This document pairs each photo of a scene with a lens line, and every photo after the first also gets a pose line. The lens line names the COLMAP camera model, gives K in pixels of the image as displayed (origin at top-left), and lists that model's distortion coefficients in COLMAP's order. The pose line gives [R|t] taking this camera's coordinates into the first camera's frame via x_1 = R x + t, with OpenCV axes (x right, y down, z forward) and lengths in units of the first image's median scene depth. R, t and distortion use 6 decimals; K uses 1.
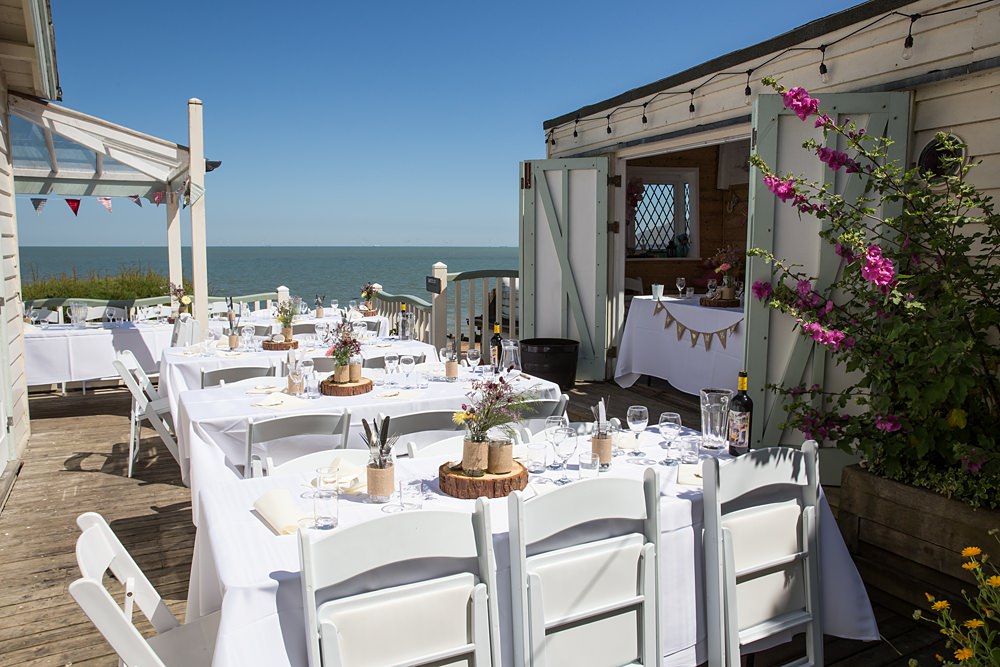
lens RADIAL K [[699.2, 0, 497.5], [0, 699.2, 338.2], [0, 0, 1]] dist [-0.093368, 0.061898]
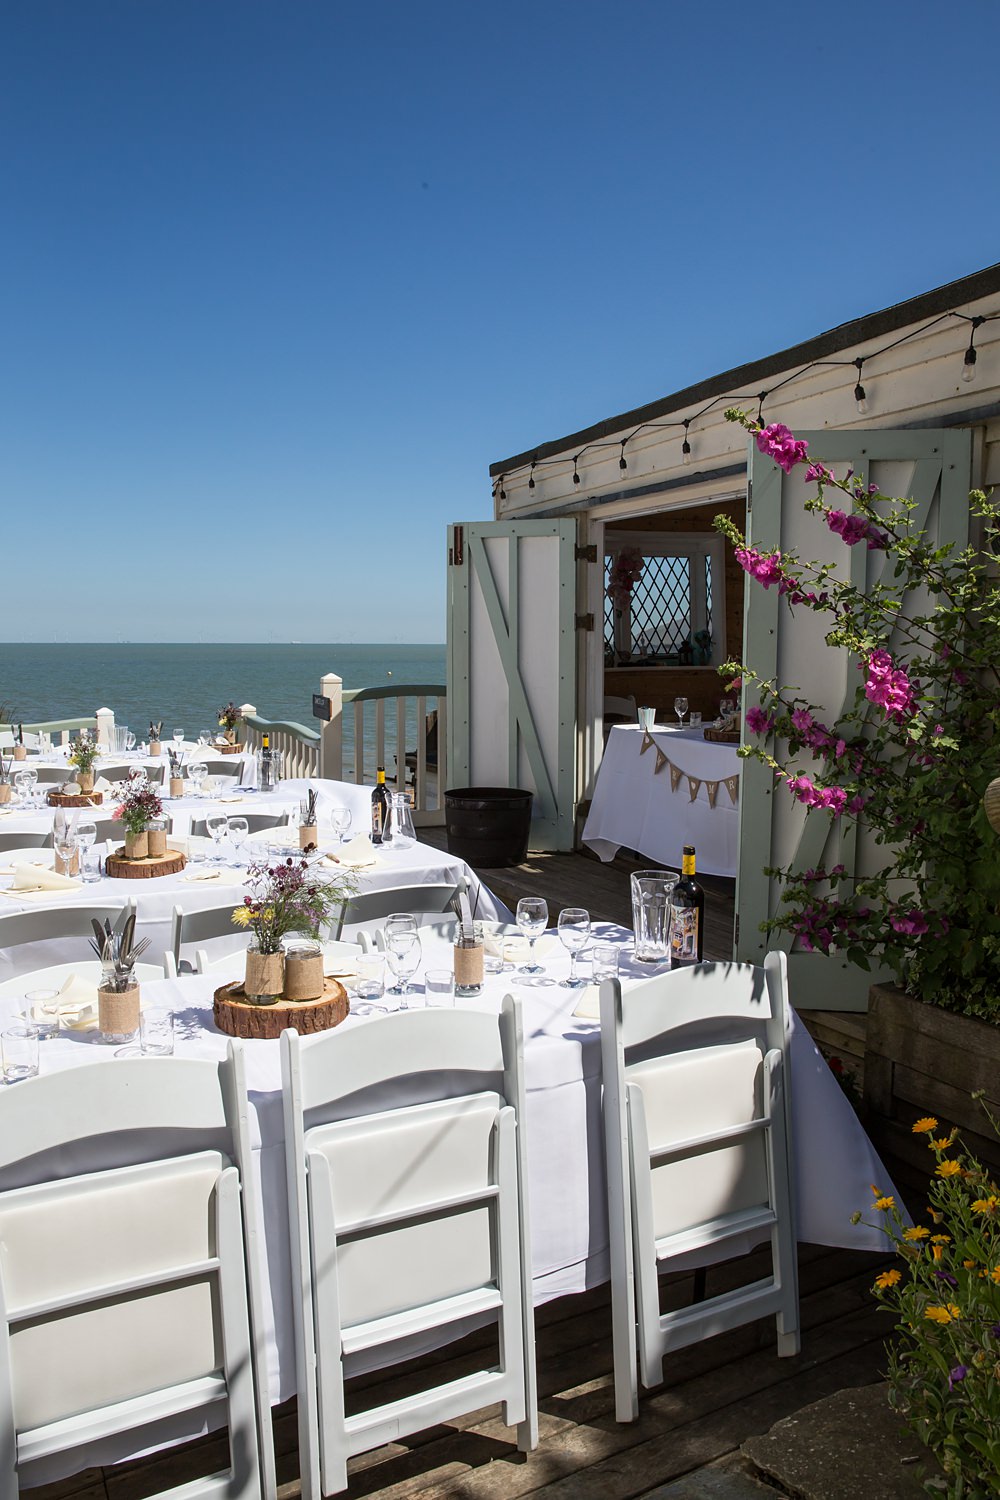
lens RADIAL K [[1048.8, 0, 495.2], [0, 1048.8, 751.9], [0, 0, 1]] dist [-0.093368, 0.061898]
pose [[0.999909, 0.000977, 0.013439, 0.127259], [-0.000613, 0.999633, -0.027077, -0.013392], [-0.013460, 0.027066, 0.999543, -0.010307]]
